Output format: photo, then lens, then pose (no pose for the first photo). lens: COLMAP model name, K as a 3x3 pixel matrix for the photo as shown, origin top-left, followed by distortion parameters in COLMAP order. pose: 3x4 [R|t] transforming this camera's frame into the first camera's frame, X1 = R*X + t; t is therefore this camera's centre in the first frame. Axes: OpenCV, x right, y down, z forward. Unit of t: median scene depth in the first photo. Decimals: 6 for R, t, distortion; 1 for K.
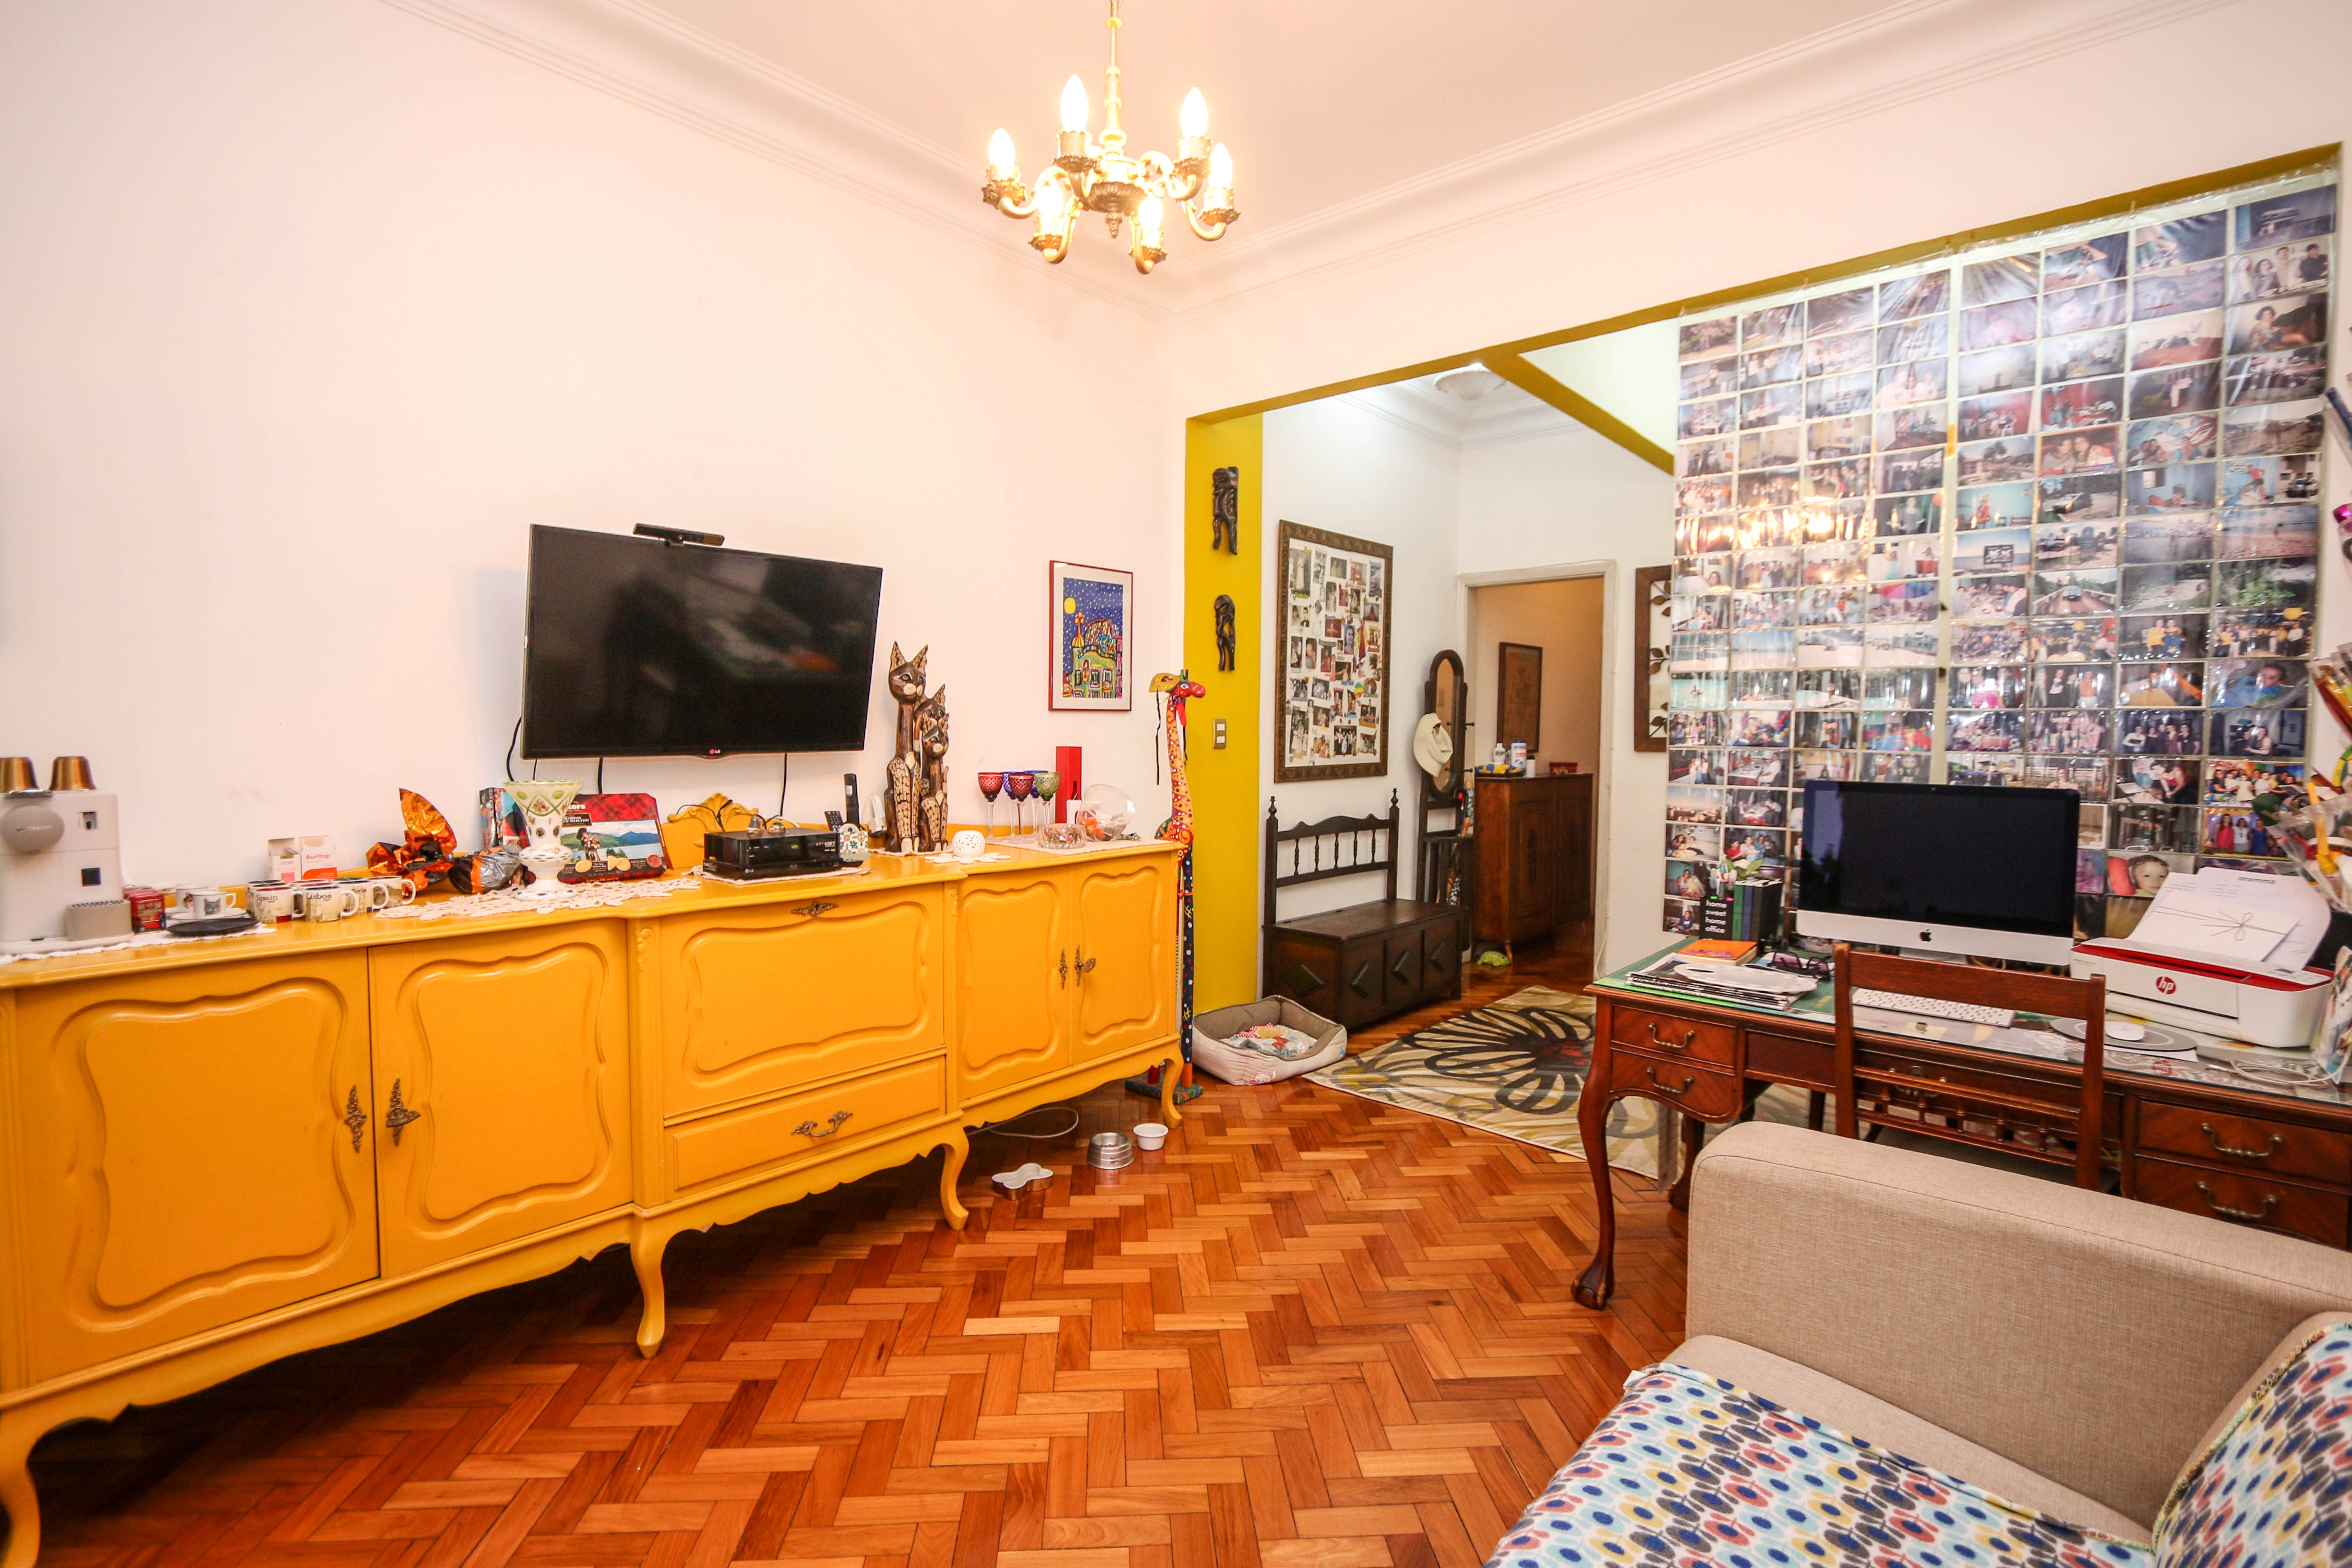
lens RADIAL K [[1084.6, 0, 1179.2], [0, 1084.6, 780.1], [0, 0, 1]] dist [-0.014036, 0.000058]
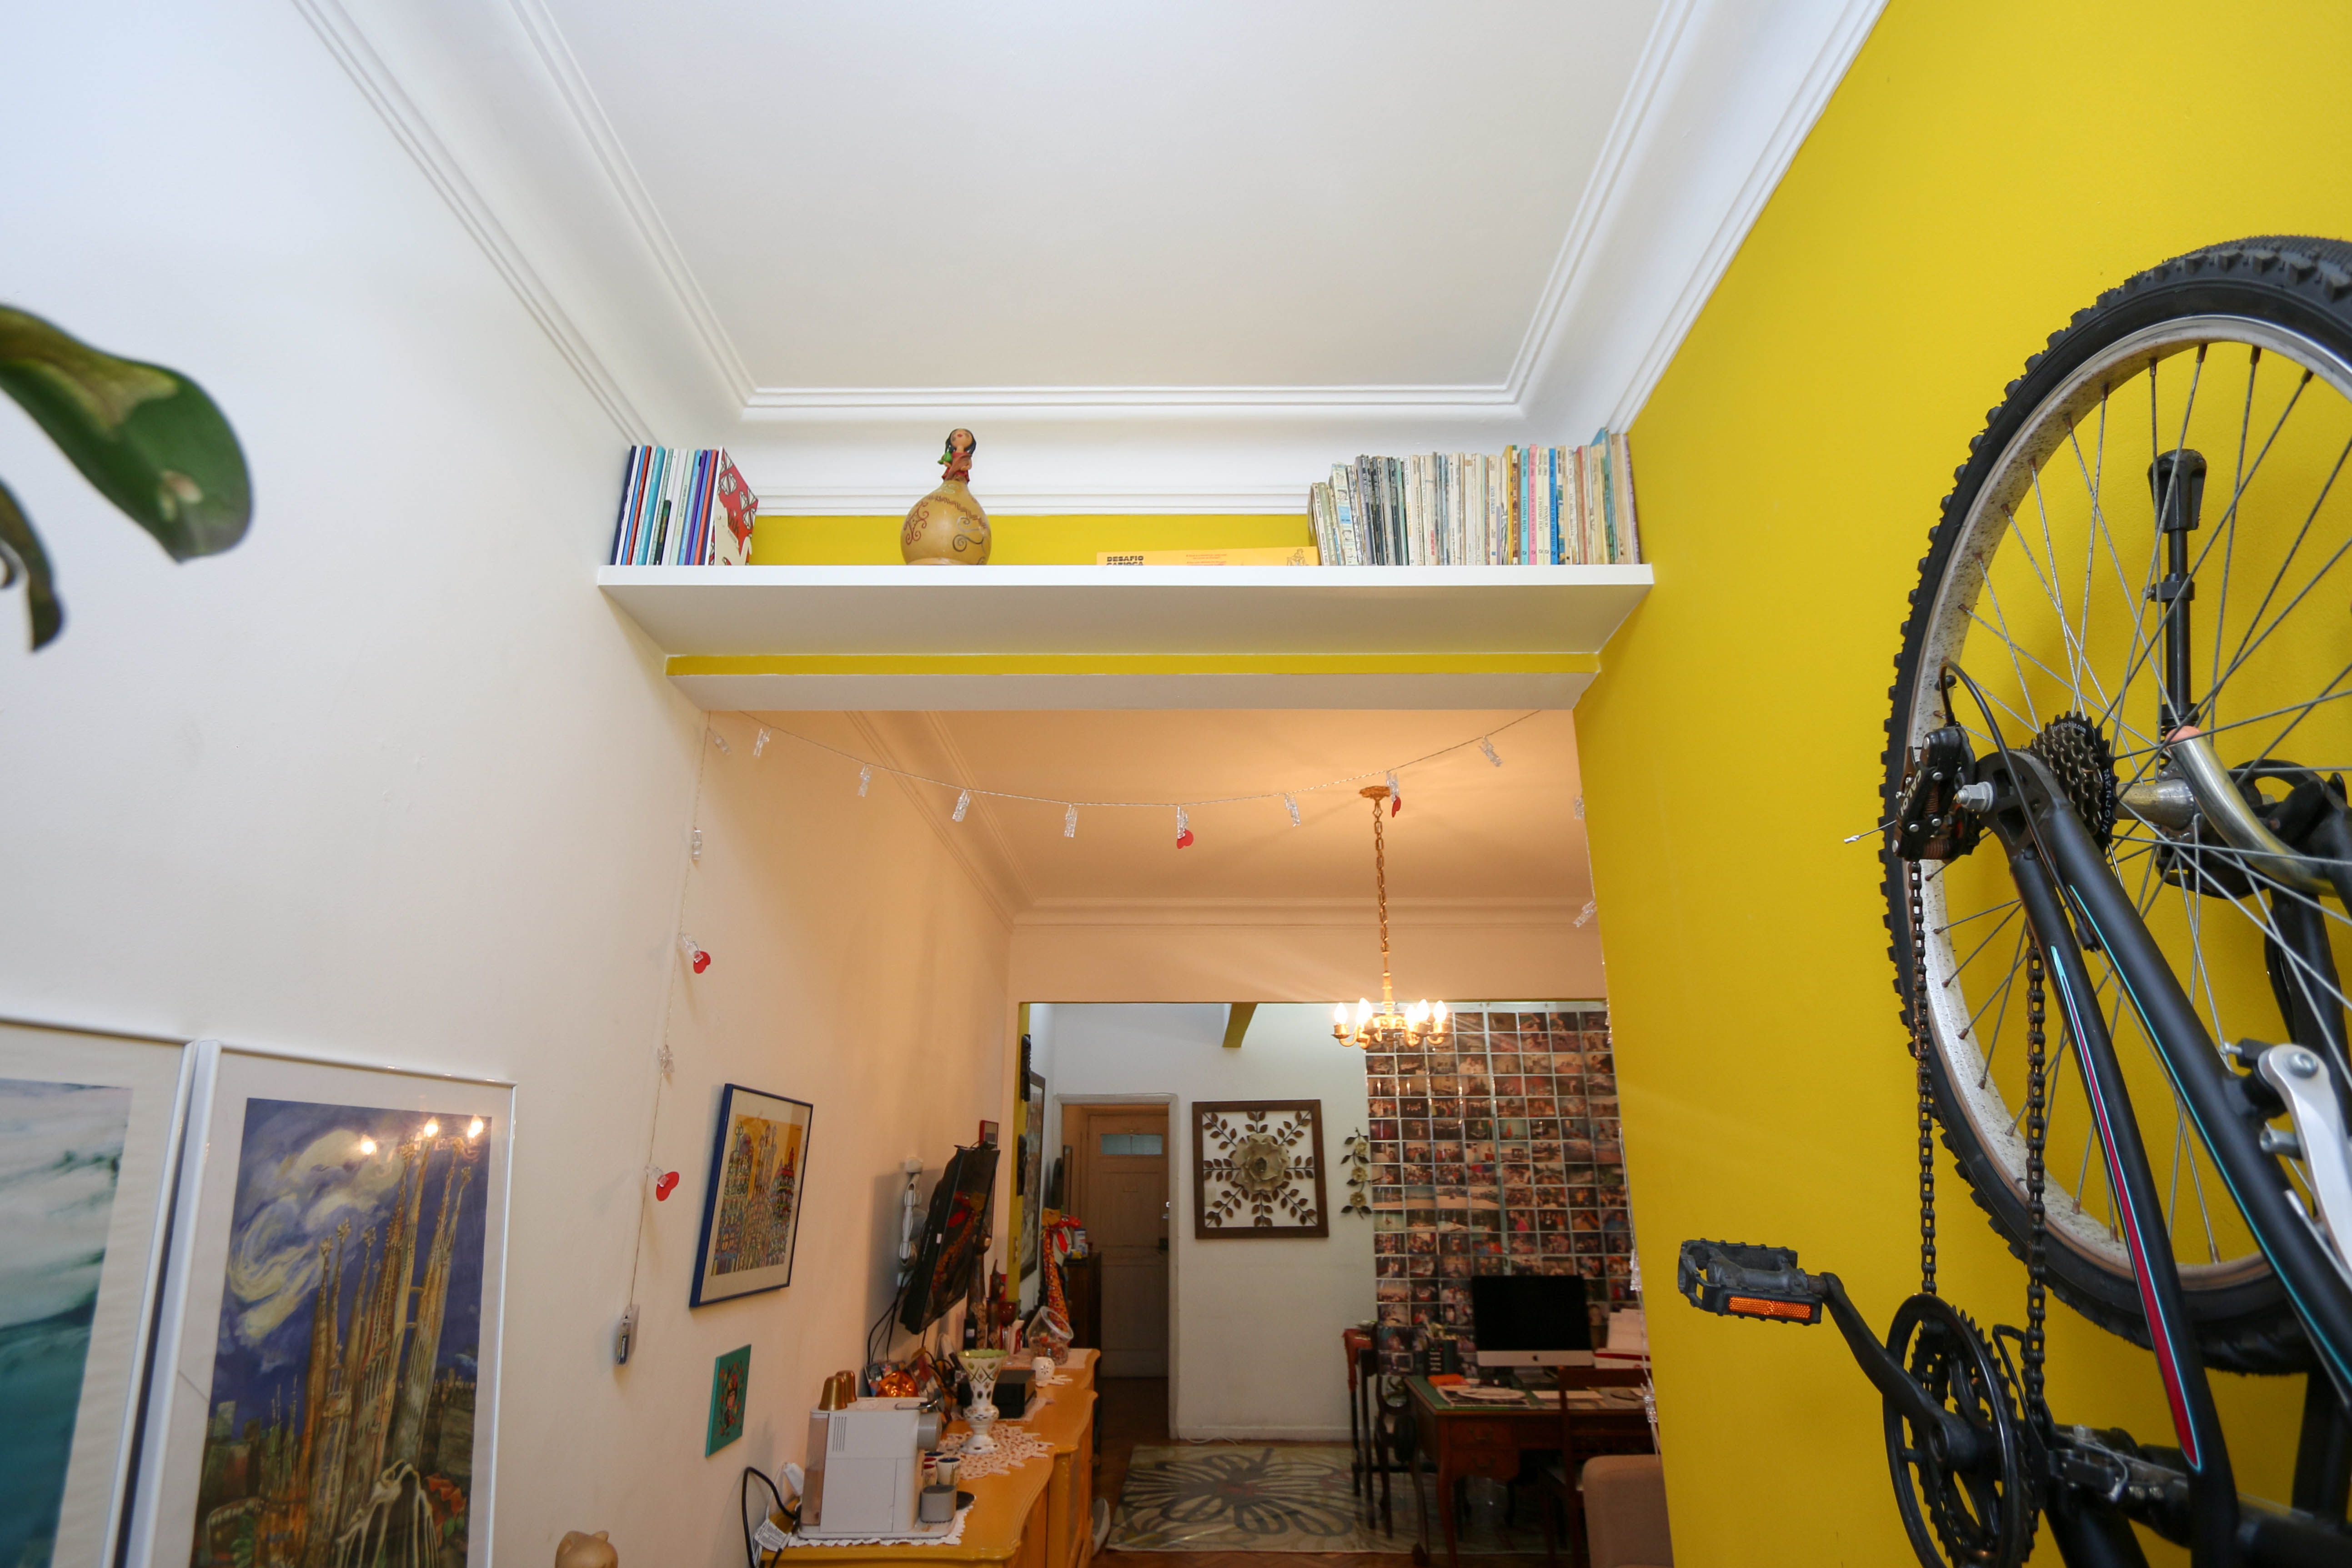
lens RADIAL K [[1130.2, 0, 1178.6], [0, 1130.2, 787.5], [0, 0, 1]] dist [-0.013971, 0.000705]
pose [[0.752983, 0.198766, 0.627303, -0.653682], [0.040901, 0.937310, -0.346089, -0.074794], [-0.656768, 0.286256, 0.697648, -0.158234]]
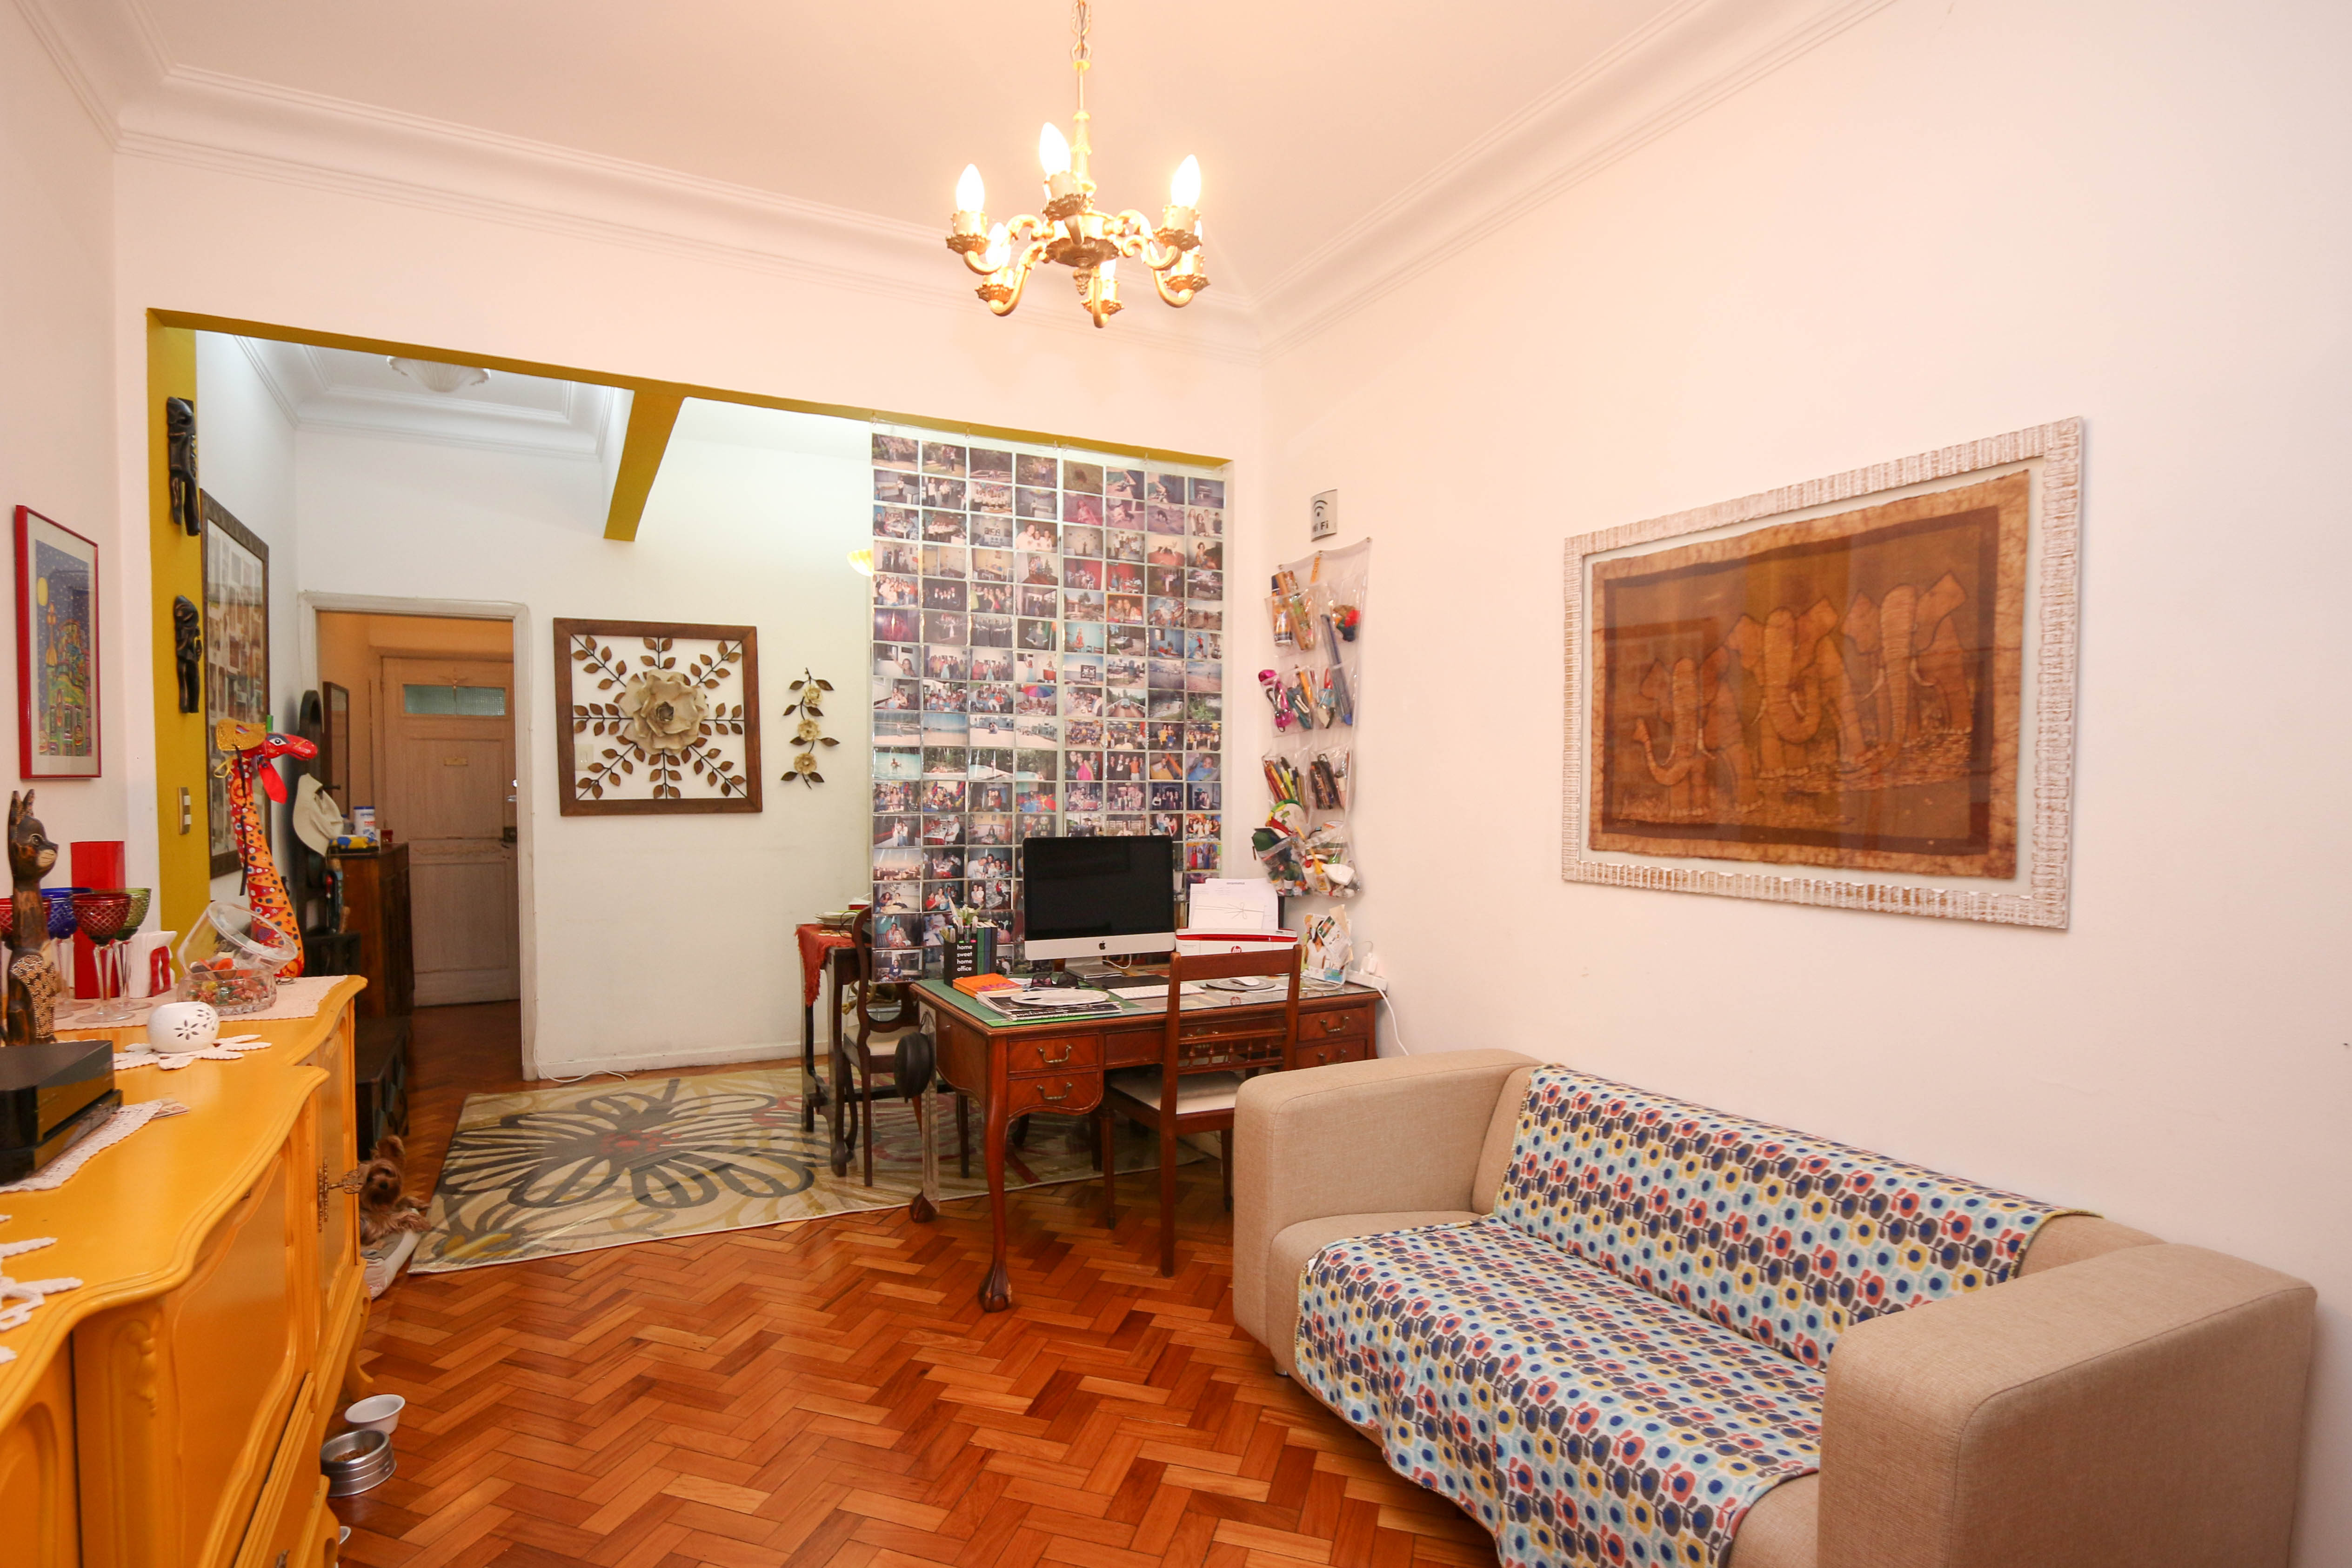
lens RADIAL K [[1160.9, 0, 1098.5], [0, 1160.9, 835.8], [0, 0, 1]] dist [-0.015212, 0.000839]
pose [[0.387289, -0.048139, 0.920701, -0.338804], [0.045760, 0.998409, 0.032954, -0.022905], [-0.920822, 0.029369, 0.388875, 0.207086]]
